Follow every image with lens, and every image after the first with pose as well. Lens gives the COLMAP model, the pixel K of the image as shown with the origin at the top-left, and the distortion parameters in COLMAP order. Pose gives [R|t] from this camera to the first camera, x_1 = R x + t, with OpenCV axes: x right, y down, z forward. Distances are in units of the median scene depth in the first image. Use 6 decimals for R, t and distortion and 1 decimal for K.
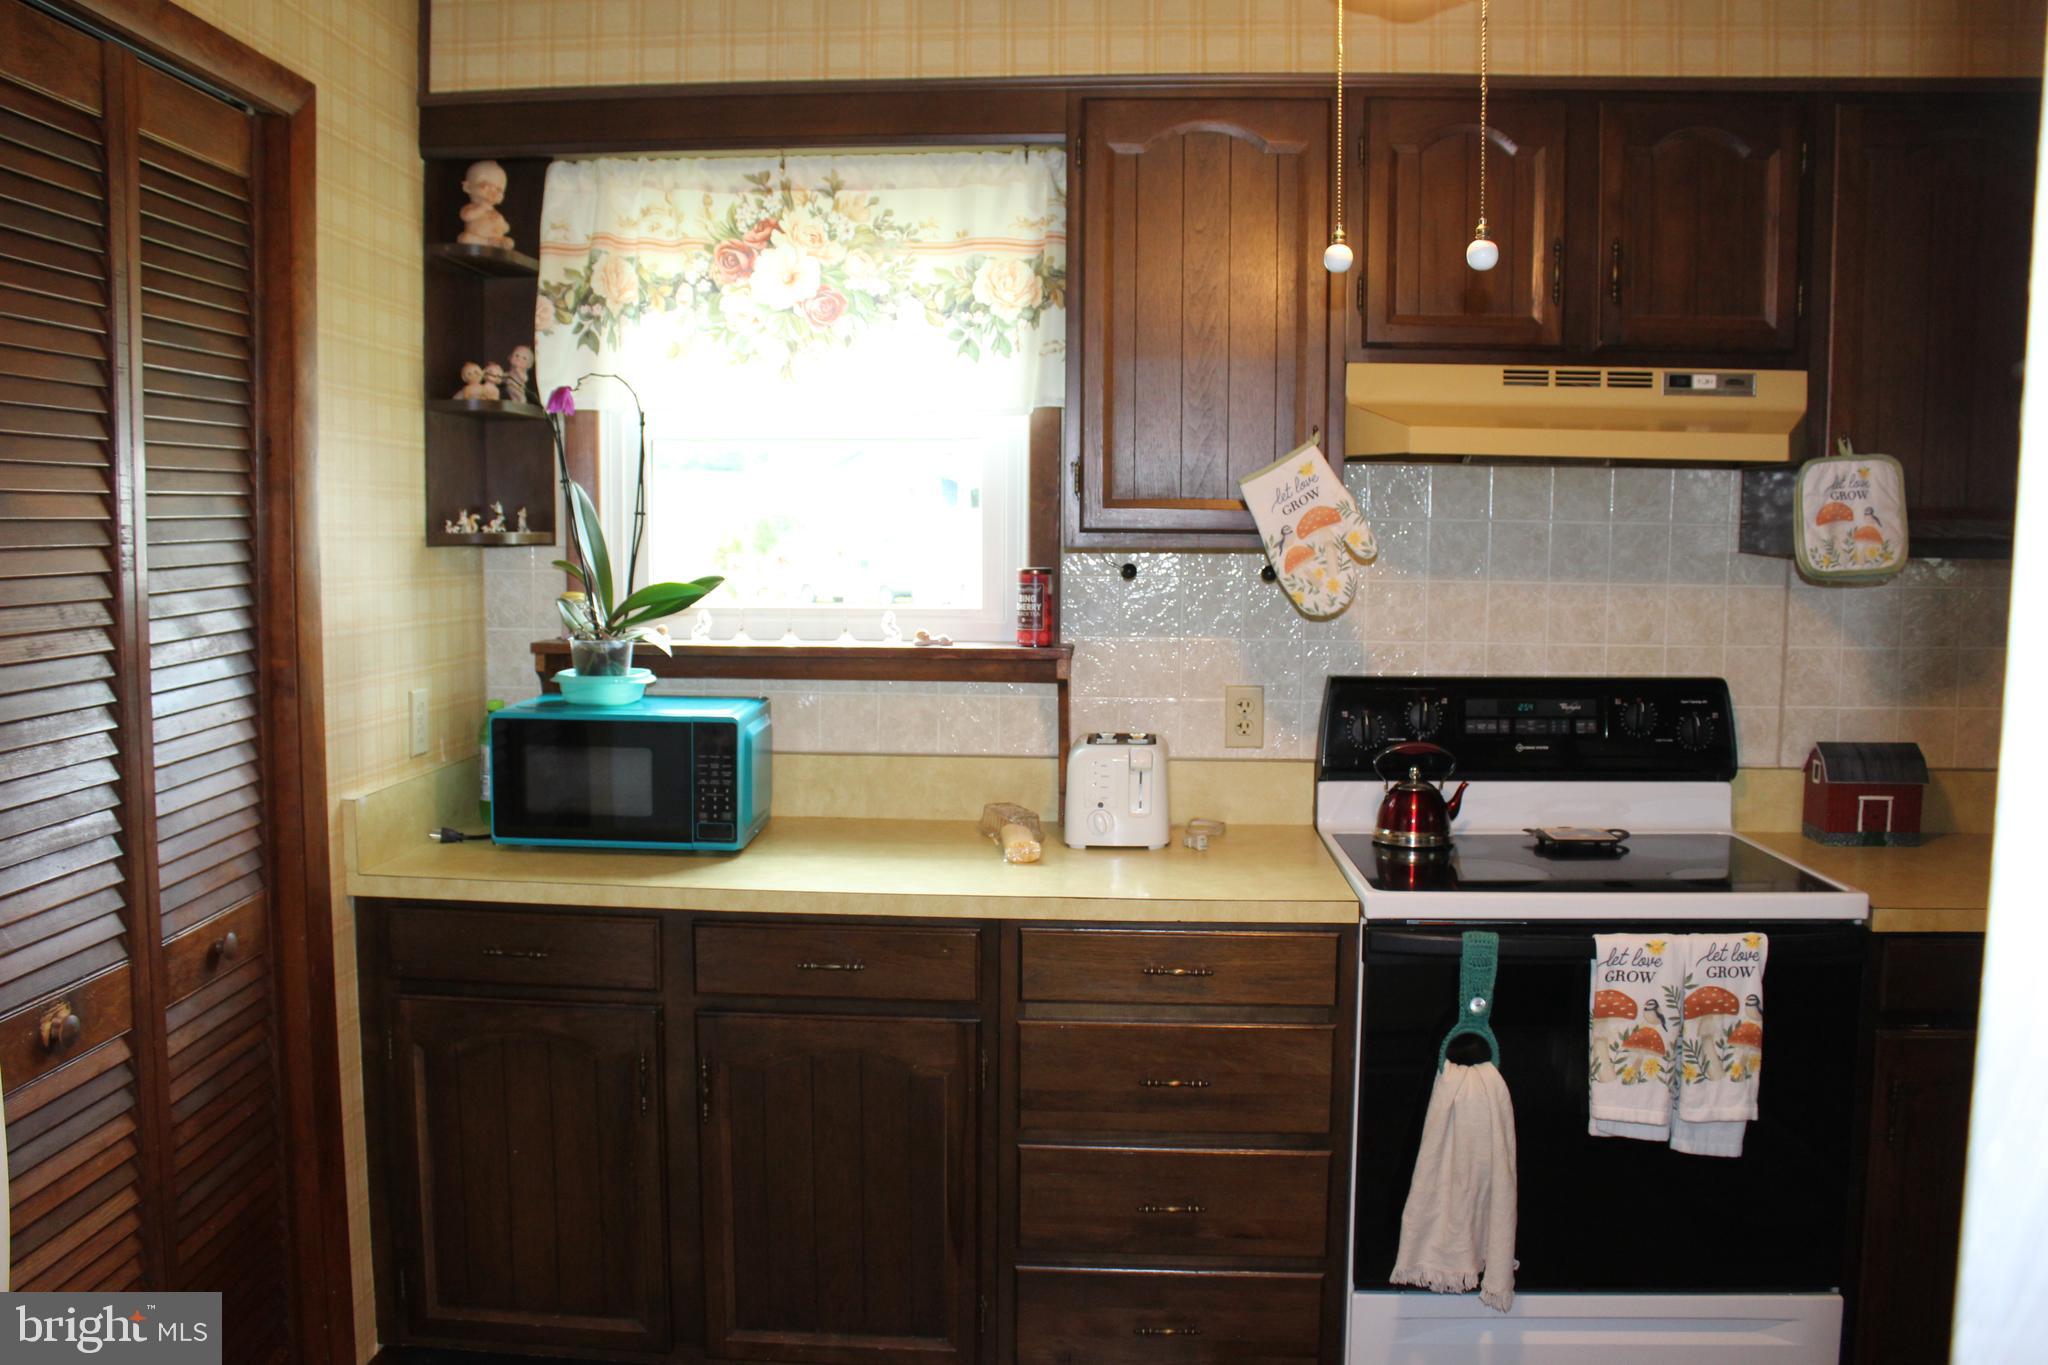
lens RADIAL K [[1652.4, 0, 1015.2], [0, 1652.4, 677.1], [0, 0, 1]] dist [-0.164514, 0.138350]
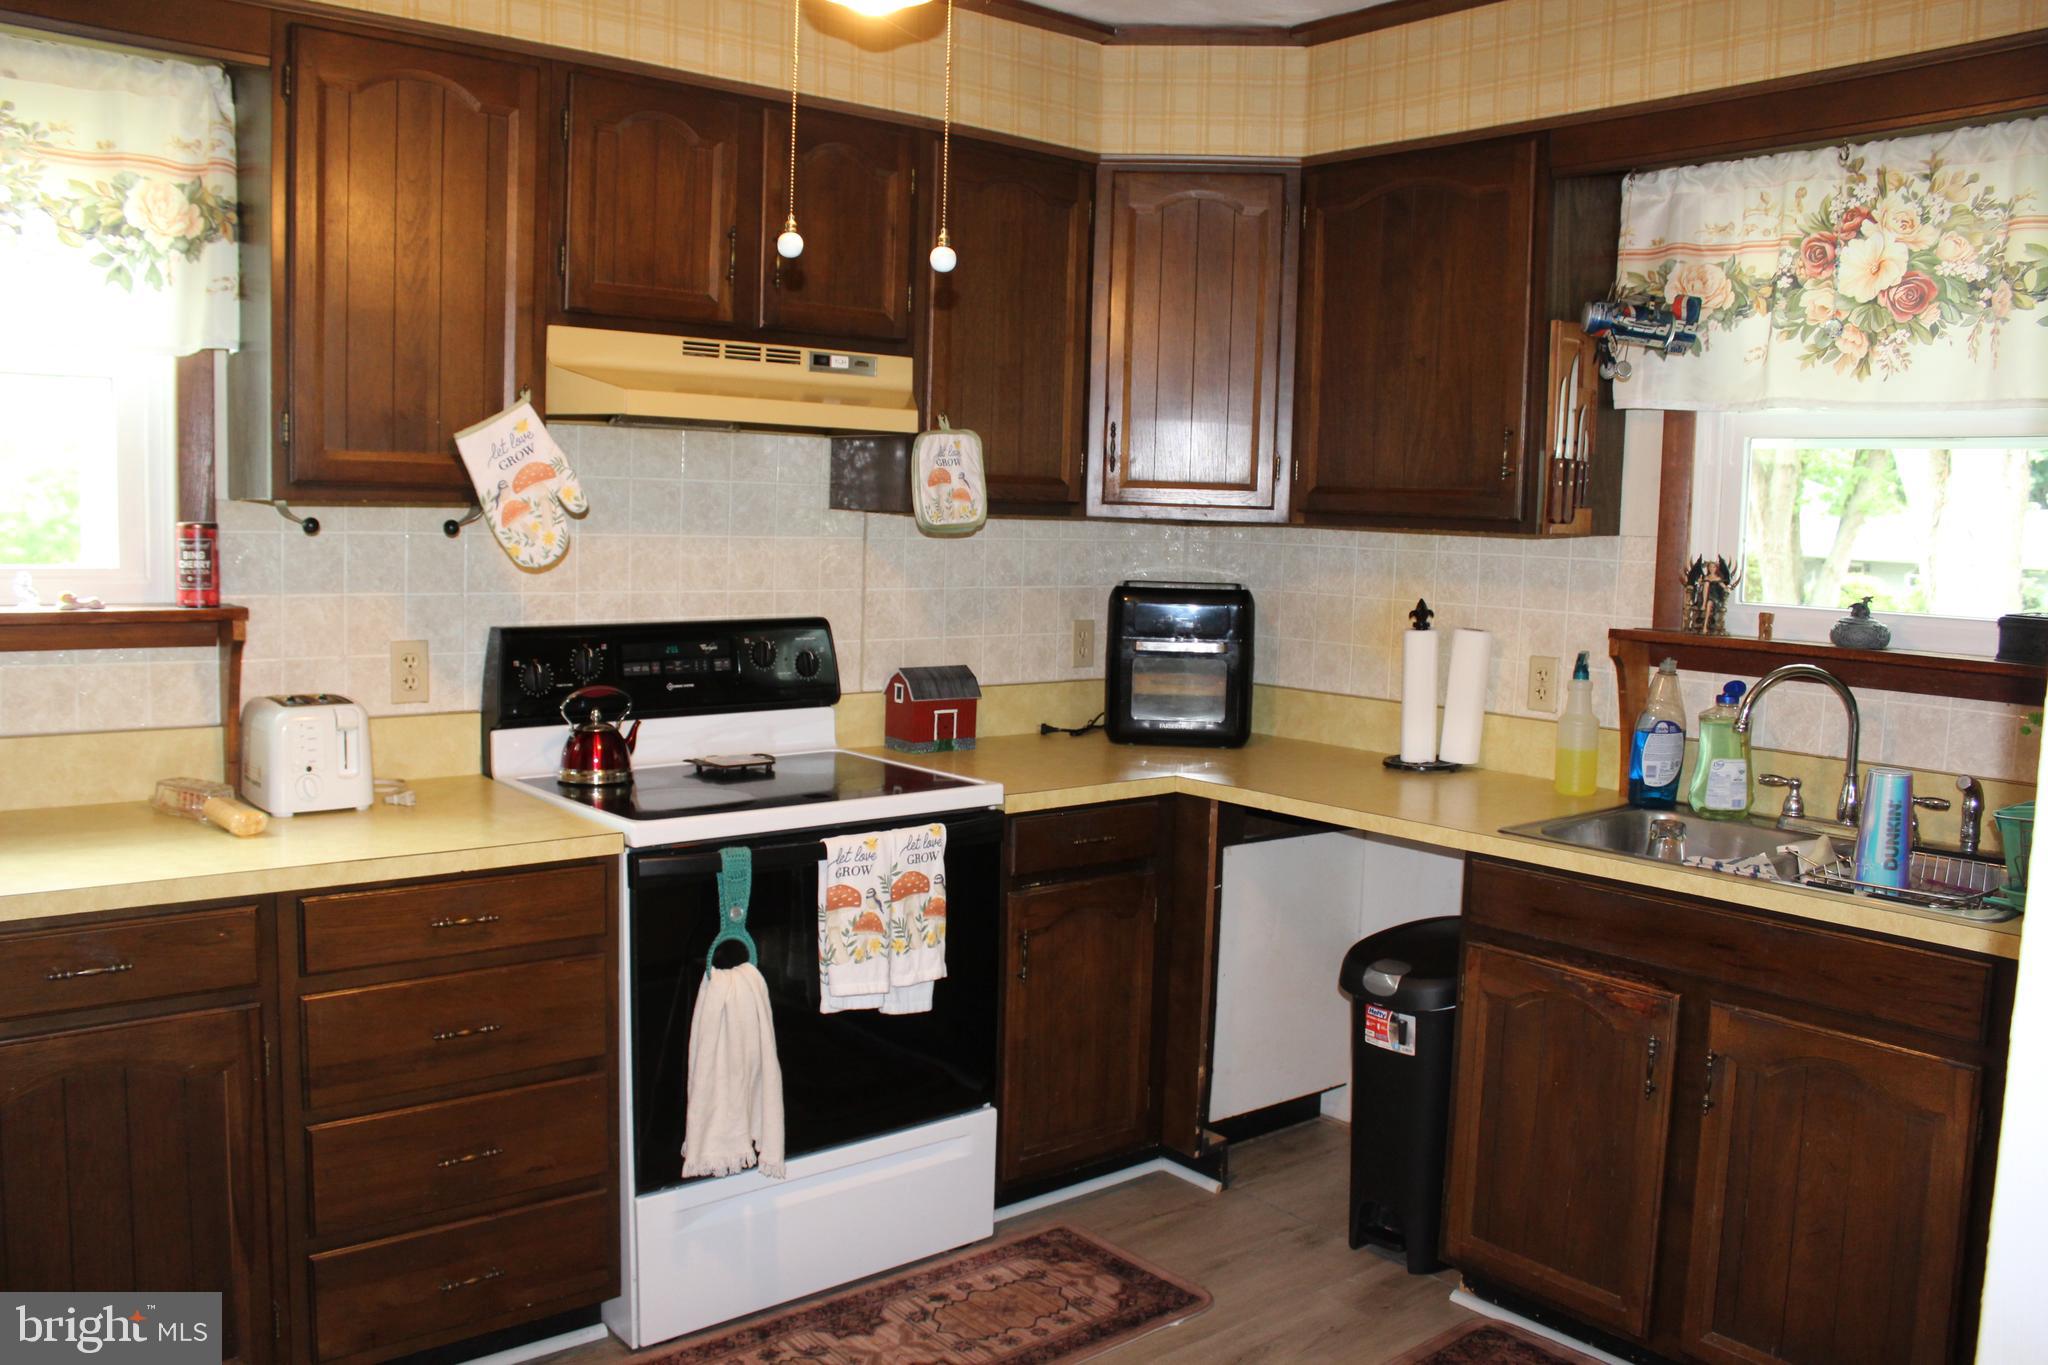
lens RADIAL K [[1652.4, 0, 1017.0], [0, 1652.4, 677.5], [0, 0, 1]] dist [-0.164514, 0.138350]
pose [[0.738889, -0.053084, 0.671733, -0.278061], [0.035762, 0.998576, 0.039575, 0.002115], [-0.672877, -0.005219, 0.739736, 0.031257]]
